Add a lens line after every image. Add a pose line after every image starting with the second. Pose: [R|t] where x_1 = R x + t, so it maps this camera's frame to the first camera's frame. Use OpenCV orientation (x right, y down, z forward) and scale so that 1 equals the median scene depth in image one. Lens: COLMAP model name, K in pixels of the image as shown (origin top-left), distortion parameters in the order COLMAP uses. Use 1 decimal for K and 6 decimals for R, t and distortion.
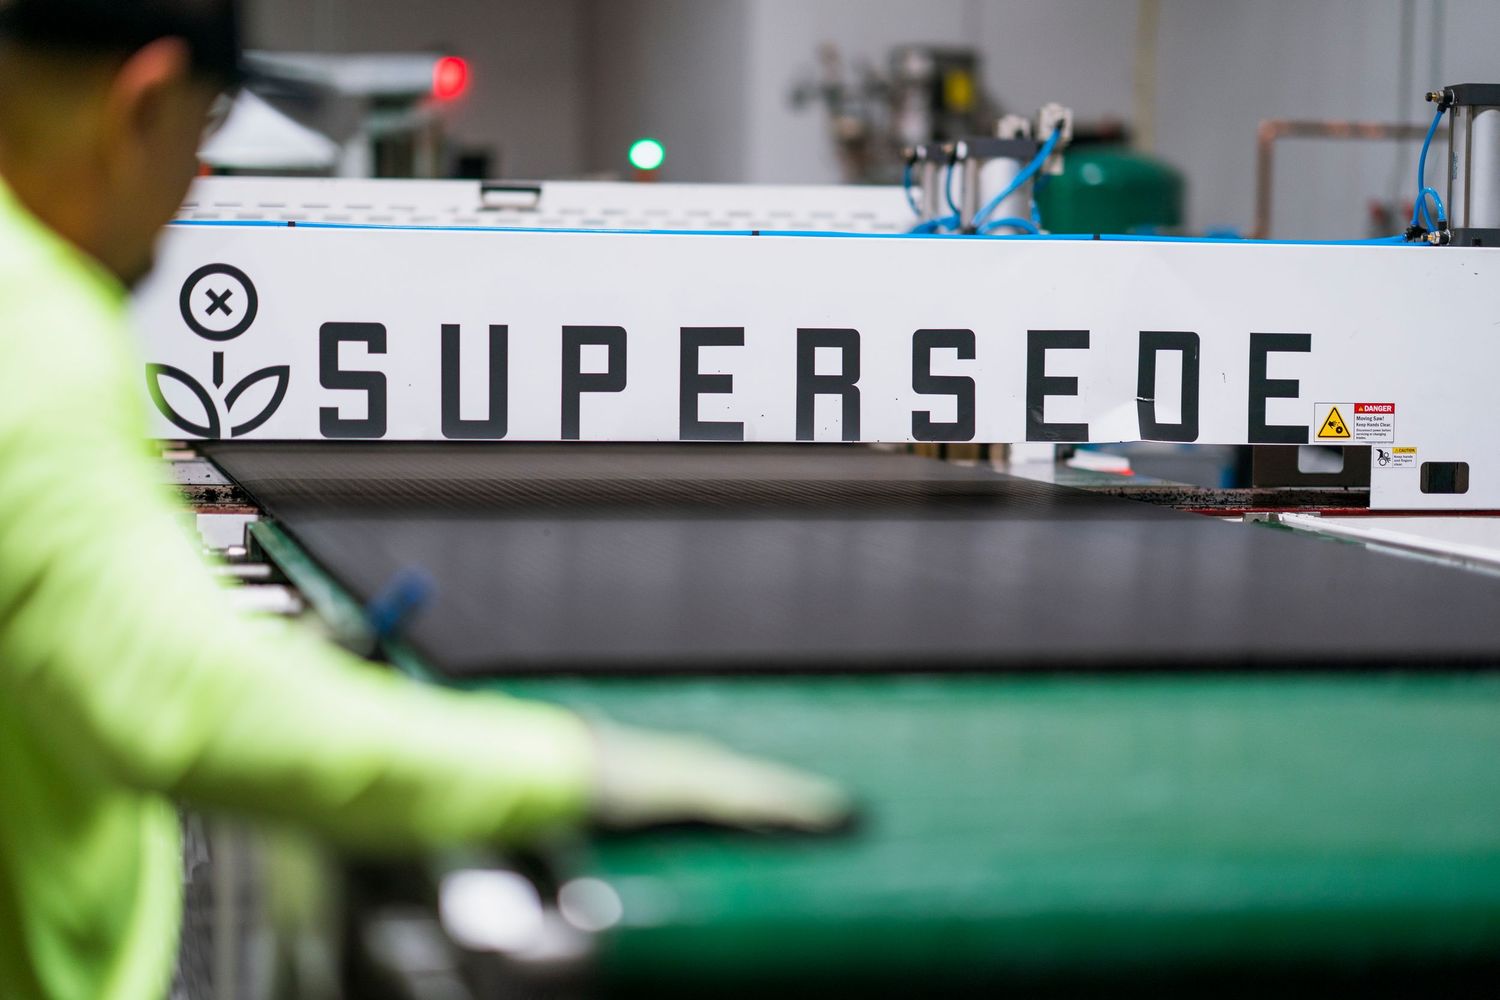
lens RADIAL K [[3723.5, 0, 748.3], [0, 3723.5, 499.6], [0, 0, 1]] dist [0.139517, 0.000000]
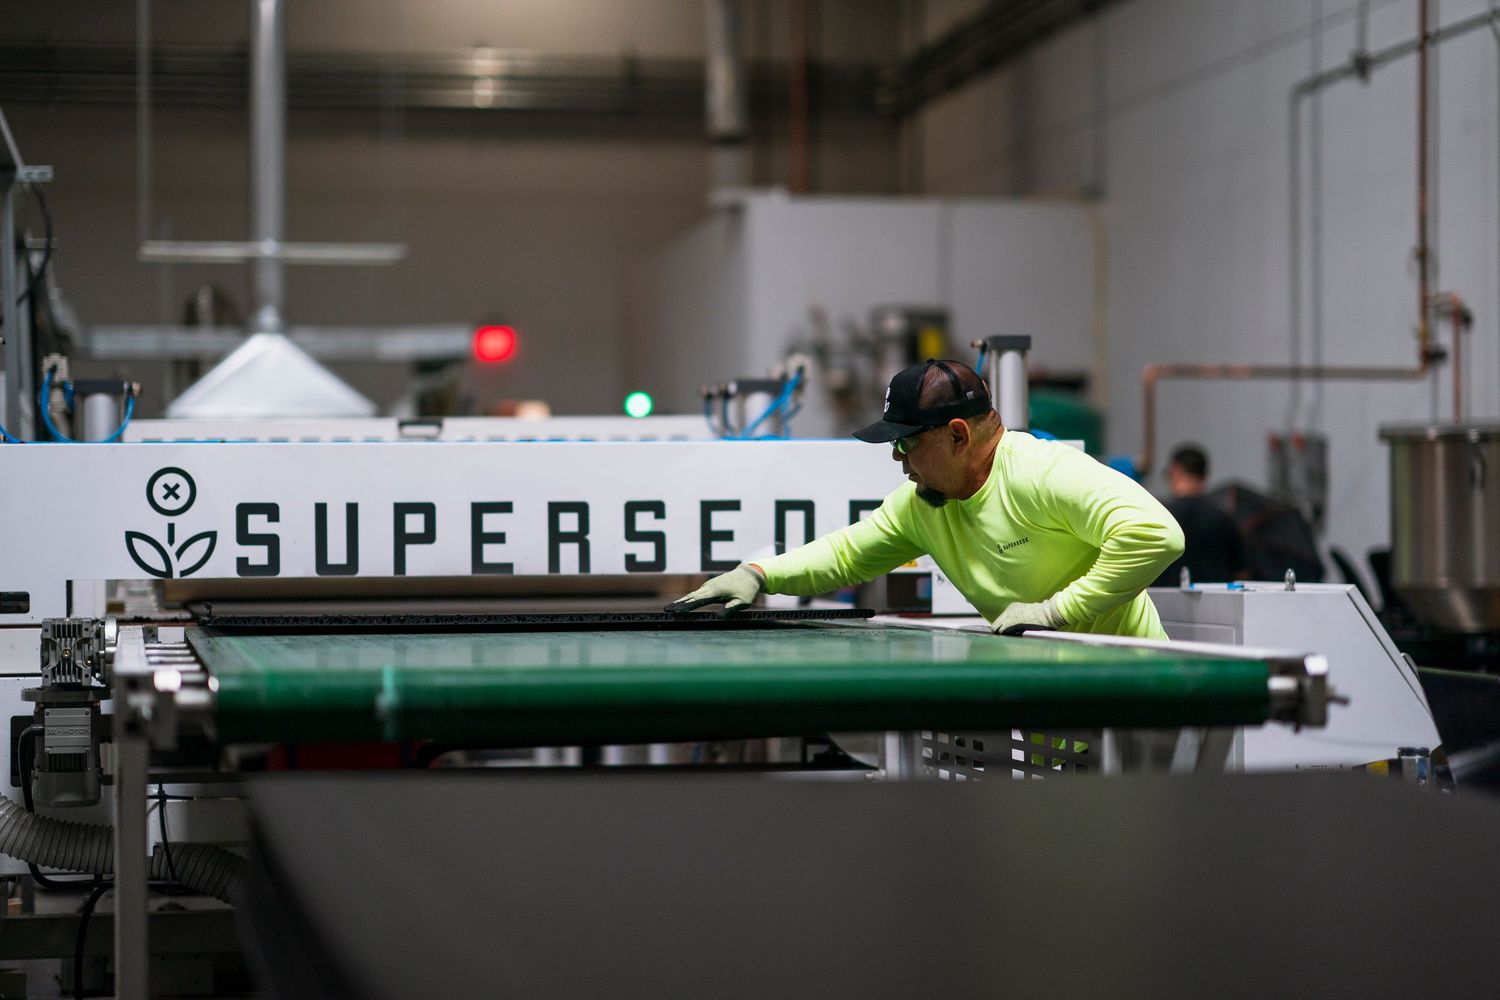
lens RADIAL K [[3723.5, 0, 752.2], [0, 3723.5, 500.8], [0, 0, 1]] dist [0.139517, 0.000000]
pose [[0.999344, -0.021851, -0.028884, 0.143386], [0.019818, 0.997428, -0.068876, 0.062267], [0.030315, 0.068259, 0.997207, -0.541836]]
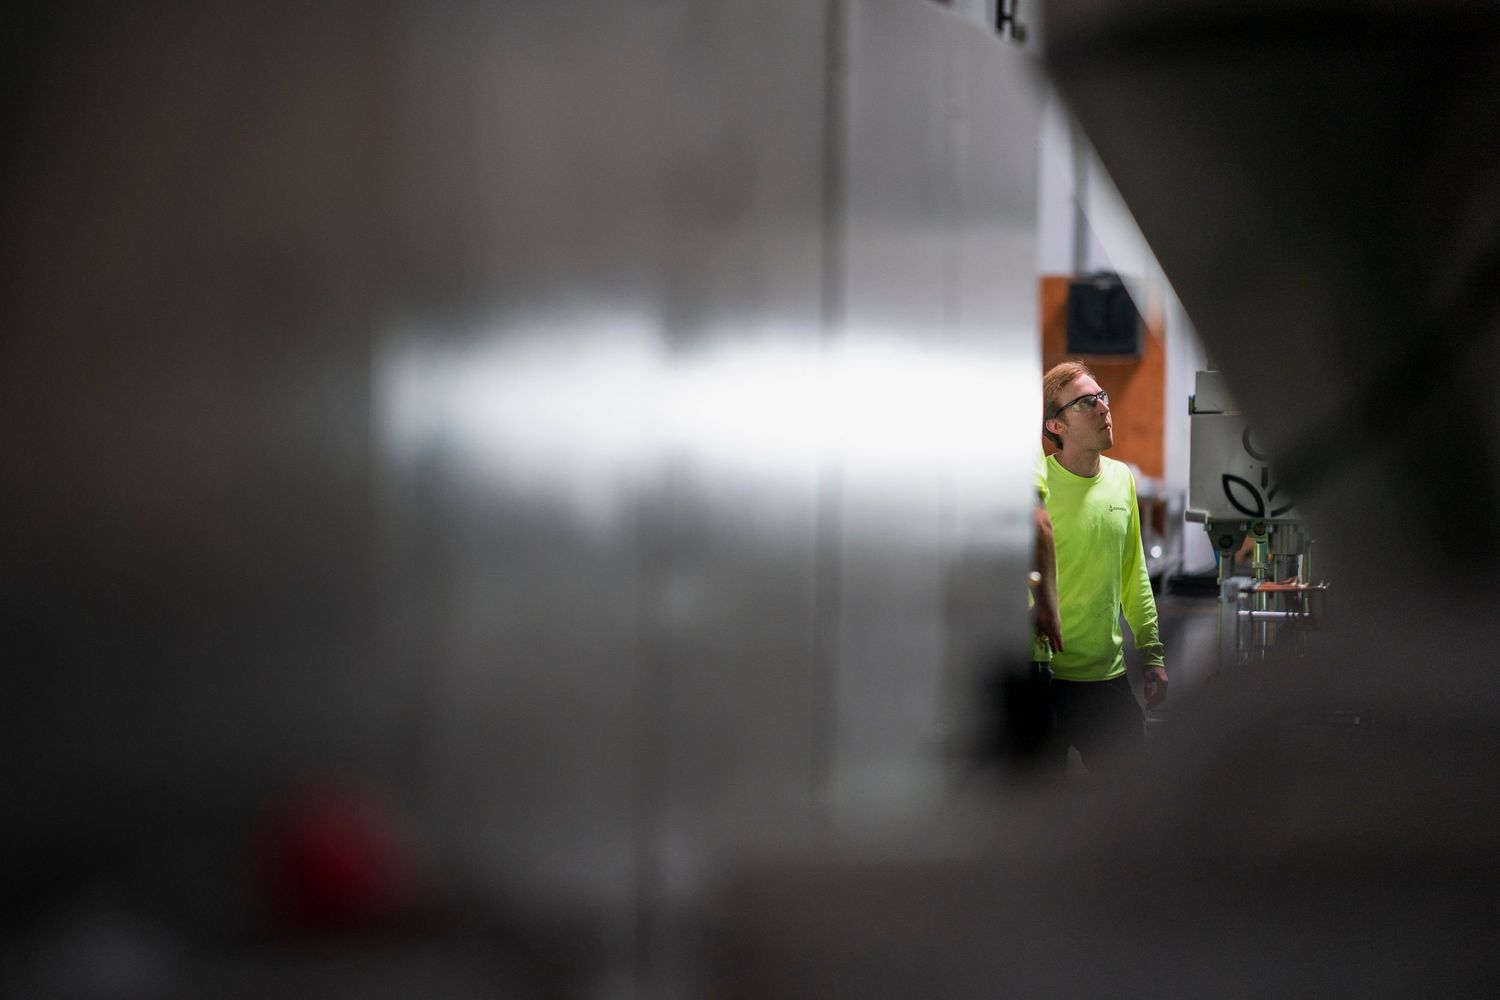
lens RADIAL K [[3723.5, 0, 749.9], [0, 3723.5, 500.1], [0, 0, 1]] dist [0.139517, 0.000000]
pose [[0.949518, 0.001941, -0.313707, 0.166922], [-0.019585, 0.998397, -0.053103, 0.068977], [0.313102, 0.056566, 0.948034, -0.677859]]
